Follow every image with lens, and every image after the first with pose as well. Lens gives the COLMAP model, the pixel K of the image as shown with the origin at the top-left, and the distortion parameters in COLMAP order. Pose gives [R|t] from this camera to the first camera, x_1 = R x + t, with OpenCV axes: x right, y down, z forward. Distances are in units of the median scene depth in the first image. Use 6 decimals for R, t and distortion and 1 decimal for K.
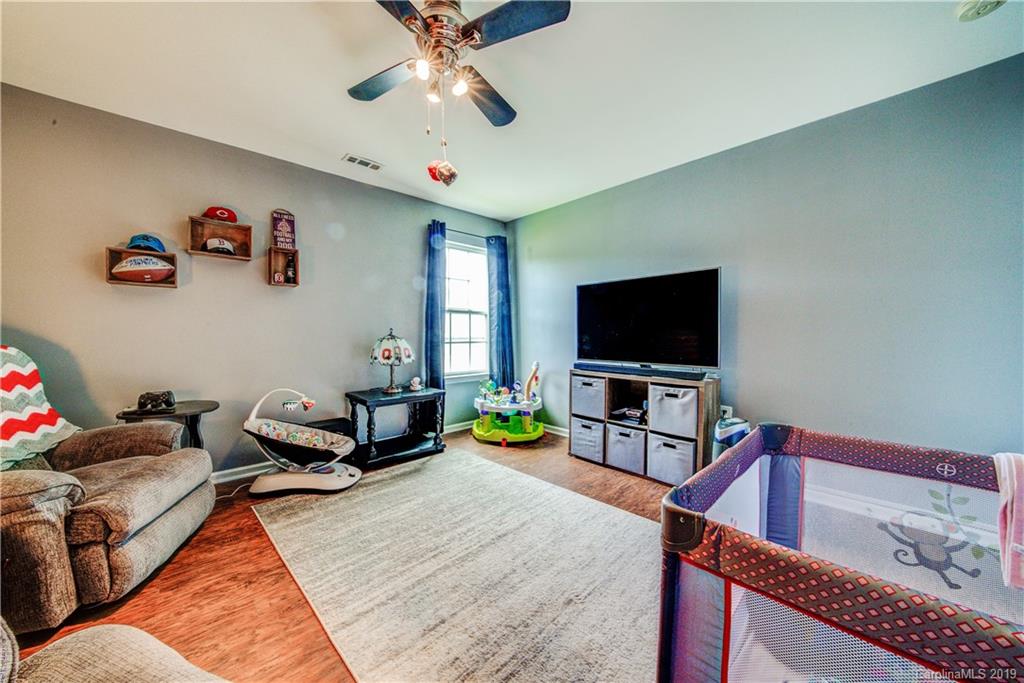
lens RADIAL K [[355.1, 0, 511.6], [0, 355.1, 341.1], [0, 0, 1]] dist [-0.023275, 0.002564]
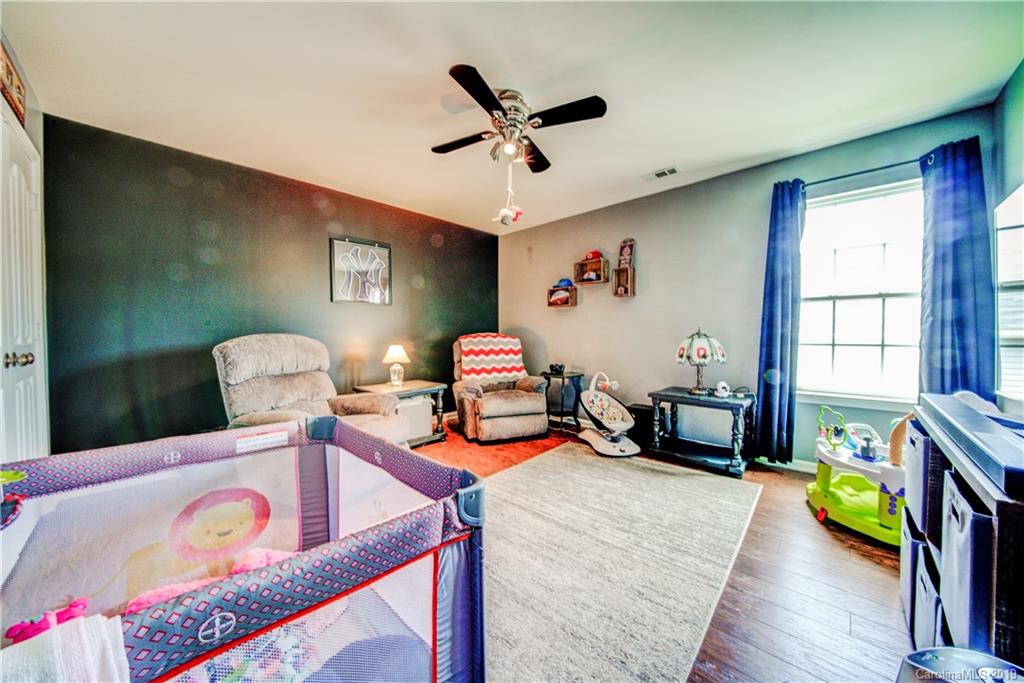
lens RADIAL K [[355.1, 0, 512.5], [0, 355.1, 336.3], [0, 0, 1]] dist [-0.023275, 0.002564]
pose [[0.053054, 0.009515, -0.998546, 0.676843], [-0.014999, 0.999849, 0.008731, -0.011767], [0.998479, 0.014514, 0.053189, 0.520655]]
